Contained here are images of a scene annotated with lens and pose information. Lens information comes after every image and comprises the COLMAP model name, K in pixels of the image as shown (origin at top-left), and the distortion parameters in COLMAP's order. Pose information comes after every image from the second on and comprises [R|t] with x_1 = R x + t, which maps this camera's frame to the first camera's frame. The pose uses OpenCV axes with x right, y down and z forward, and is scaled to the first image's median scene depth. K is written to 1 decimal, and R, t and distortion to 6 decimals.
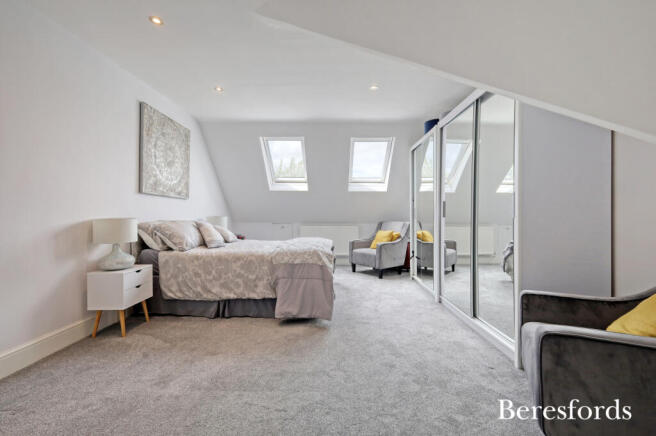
lens RADIAL K [[284.6, 0, 328.5], [0, 284.6, 215.2], [0, 0, 1]] dist [0.001197, -0.000062]
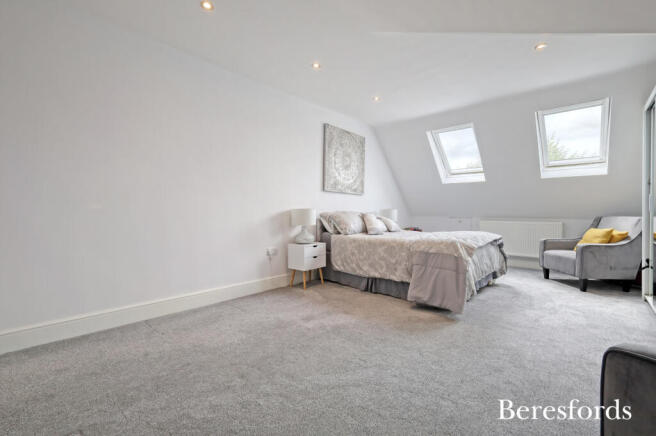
lens RADIAL K [[284.6, 0, 328.5], [0, 284.6, 215.2], [0, 0, 1]] dist [0.001197, -0.000062]
pose [[0.749789, 0.008250, -0.661626, 0.276944], [-0.003614, 0.999958, 0.008373, 0.028780], [0.661667, -0.003886, 0.749788, -0.005127]]
